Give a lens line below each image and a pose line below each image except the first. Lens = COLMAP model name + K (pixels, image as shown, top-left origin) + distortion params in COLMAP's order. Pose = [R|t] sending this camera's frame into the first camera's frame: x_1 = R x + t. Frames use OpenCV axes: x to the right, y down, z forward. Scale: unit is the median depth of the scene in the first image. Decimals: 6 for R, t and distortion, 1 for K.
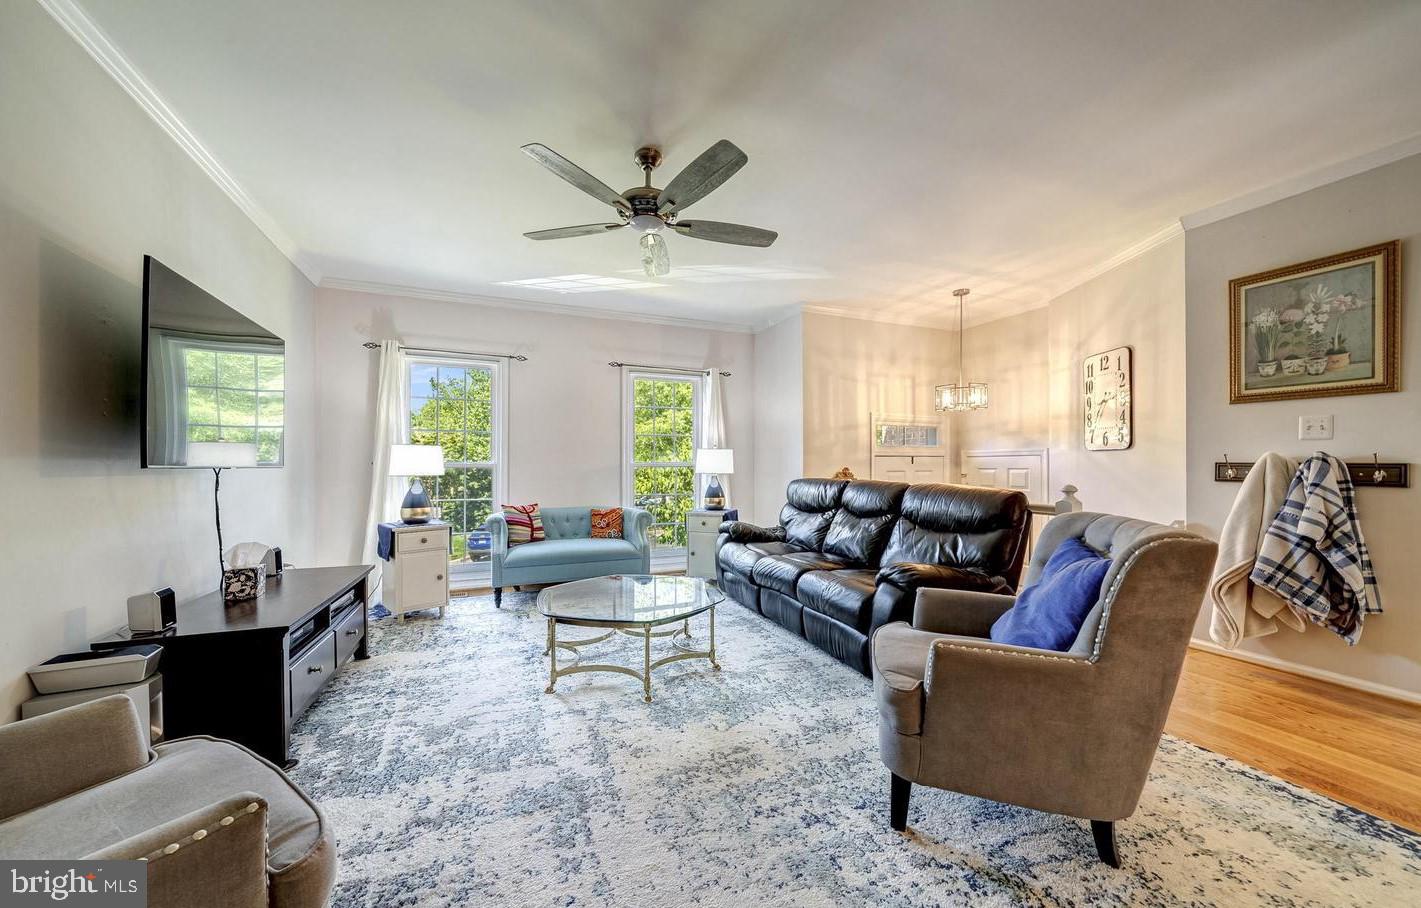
lens RADIAL K [[546.6, 0, 710.5], [0, 546.6, 454.0], [0, 0, 1]] dist [-0.000305, 0.000005]
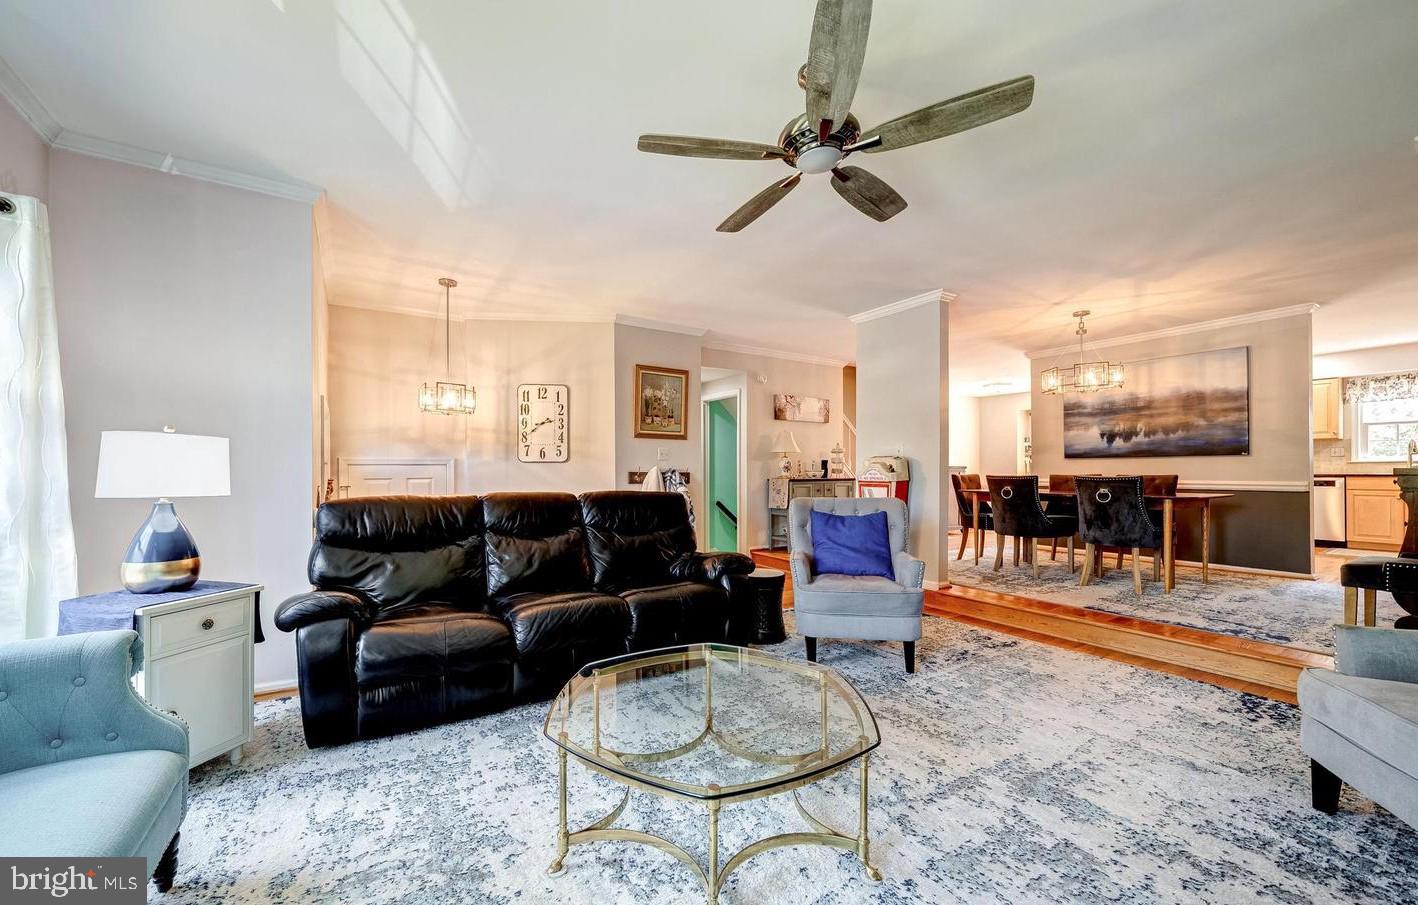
lens RADIAL K [[521.5, 0, 704.1], [0, 521.5, 470.2], [0, 0, 1]] dist [0.000135, 0.000075]
pose [[-0.178958, 0.004334, 0.983847, -0.541478], [-0.016266, 0.999841, -0.007363, 0.014567], [-0.983722, -0.017321, -0.178859, 0.868038]]
